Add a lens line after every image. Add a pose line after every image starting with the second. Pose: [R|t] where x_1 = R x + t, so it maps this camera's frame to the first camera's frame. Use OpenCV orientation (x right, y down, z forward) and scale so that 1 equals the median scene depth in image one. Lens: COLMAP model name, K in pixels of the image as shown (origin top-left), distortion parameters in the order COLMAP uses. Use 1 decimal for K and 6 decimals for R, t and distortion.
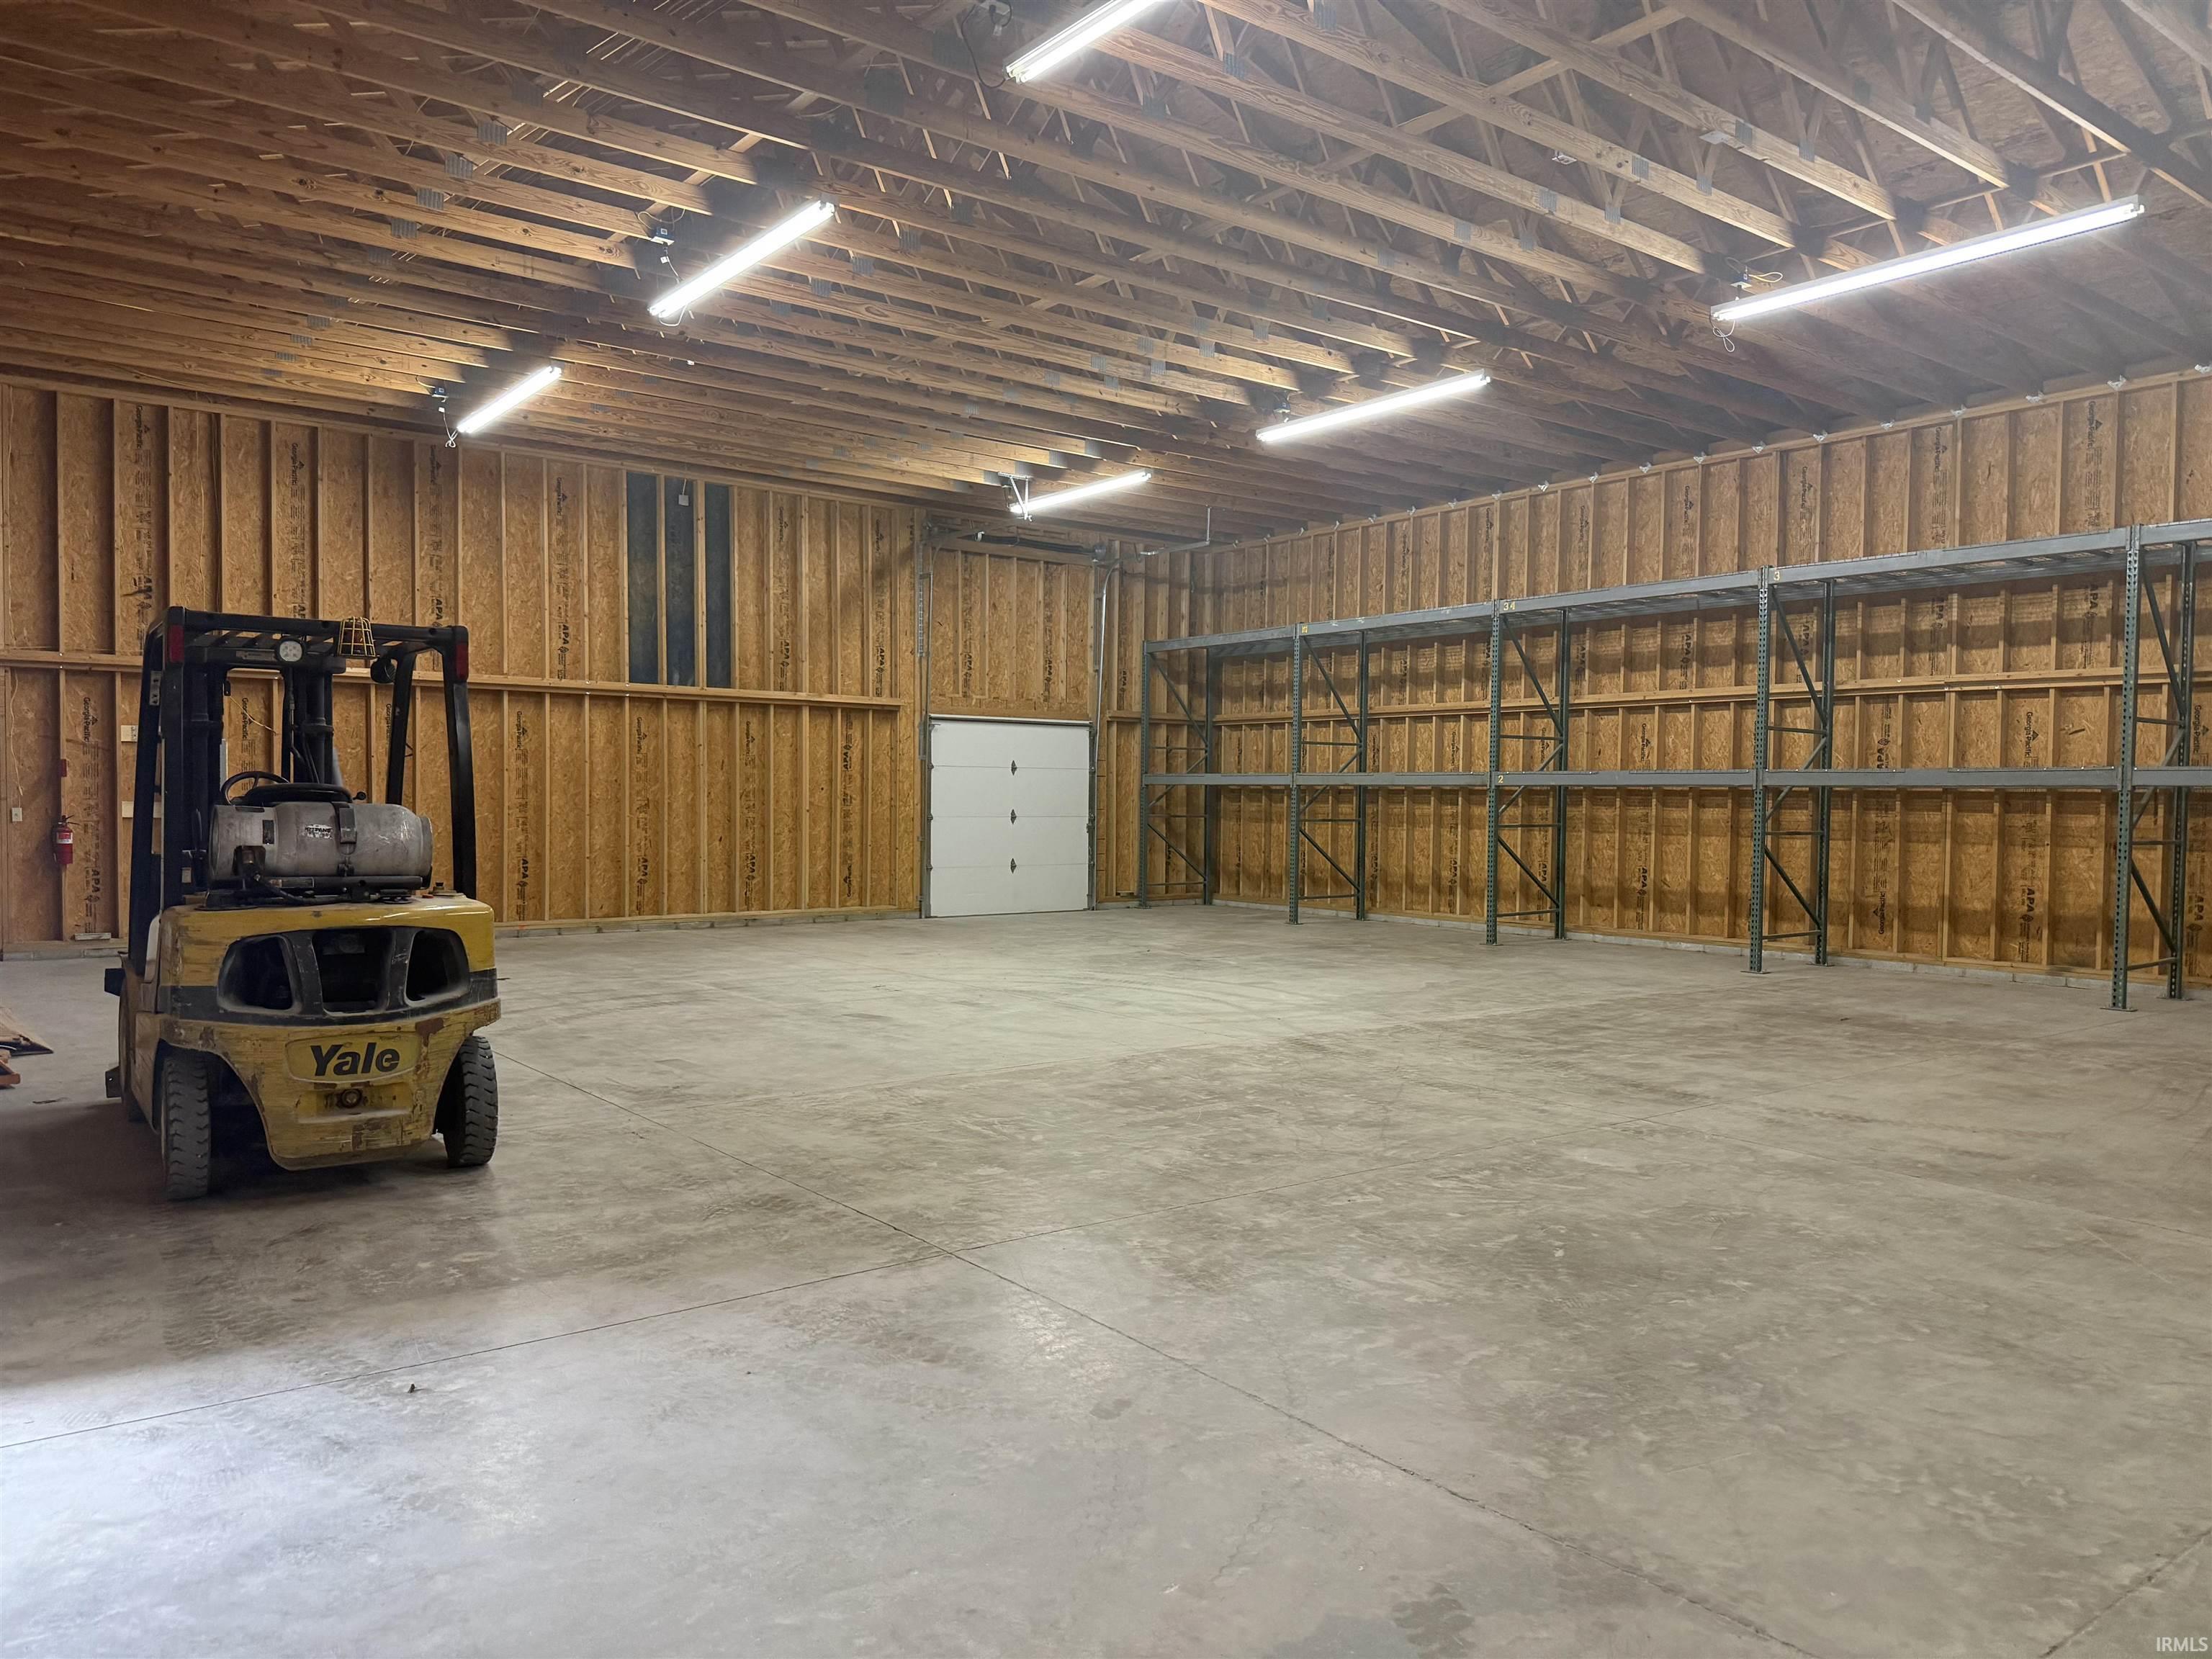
lens RADIAL K [[1570.6, 0, 1106.0], [0, 1570.6, 829.5], [0, 0, 1]] dist [0.004634, -0.000454]
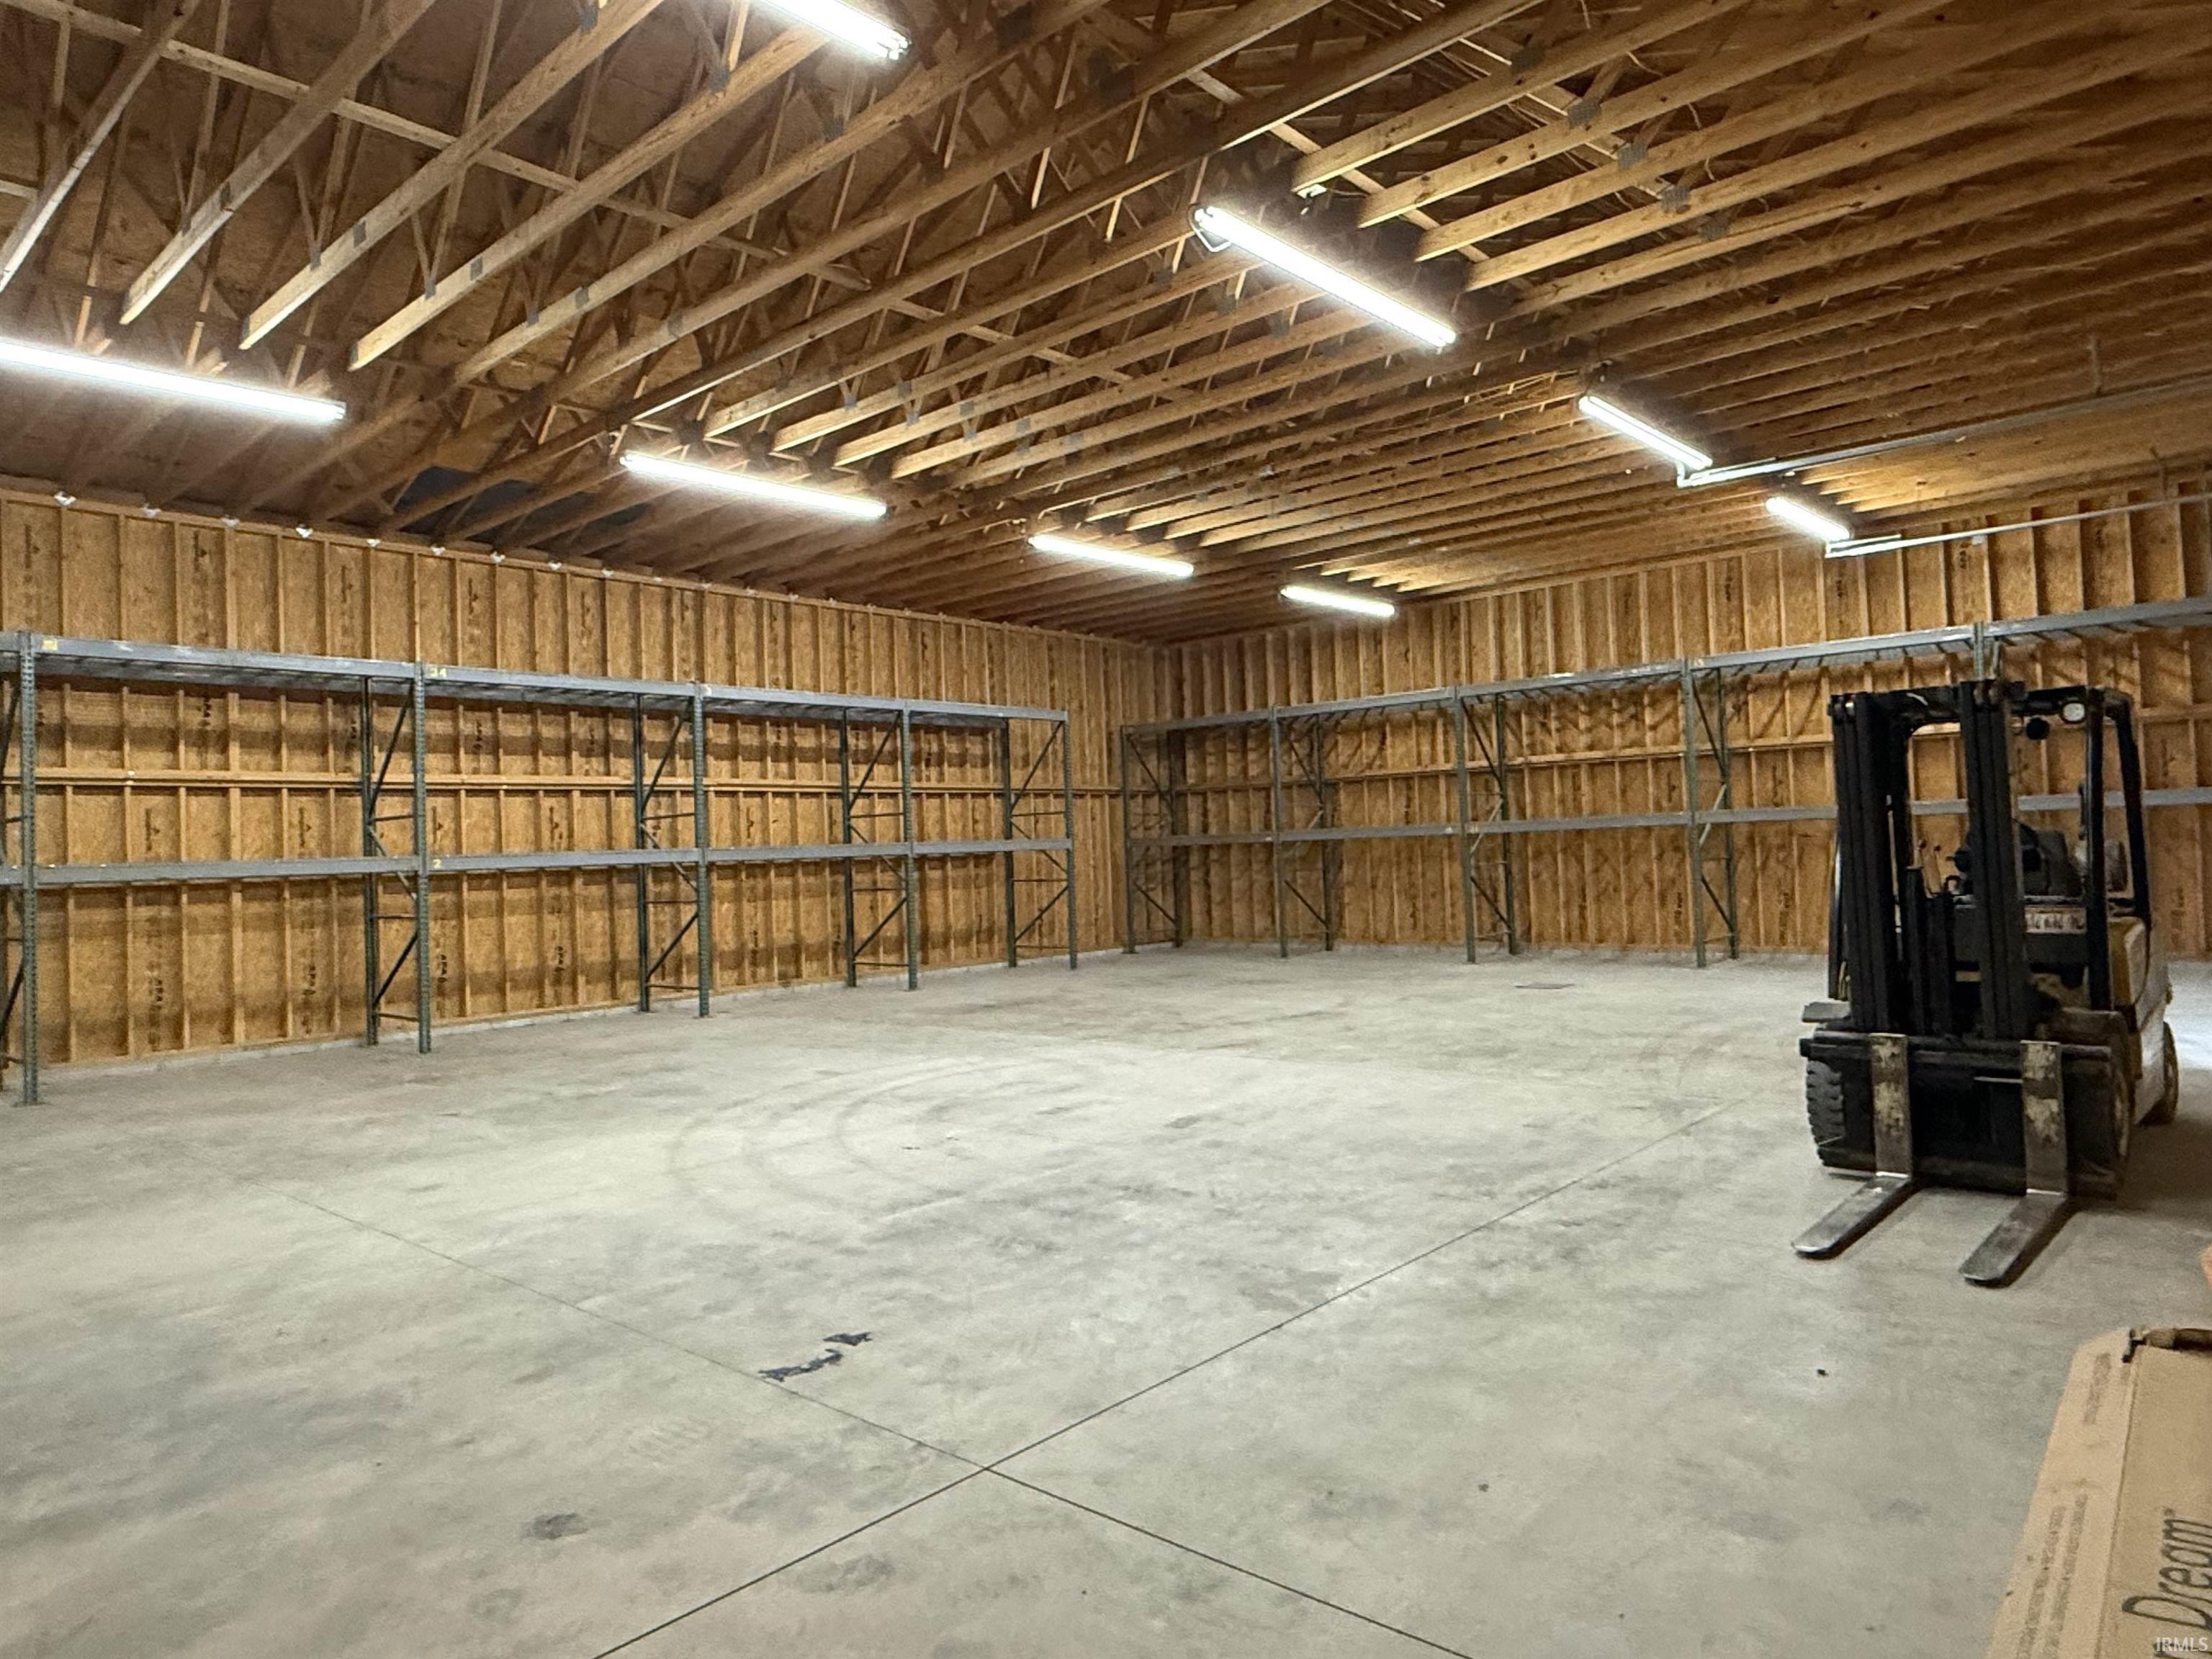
lens RADIAL K [[1371.7, 0, 1106.0], [0, 1371.7, 829.5], [0, 0, 1]] dist [-0.029101, 0.001317]
pose [[-0.188252, 0.018275, 0.981951, -0.690824], [0.062397, 0.998030, -0.006612, -0.026727], [-0.980137, 0.060026, -0.189021, 0.916037]]
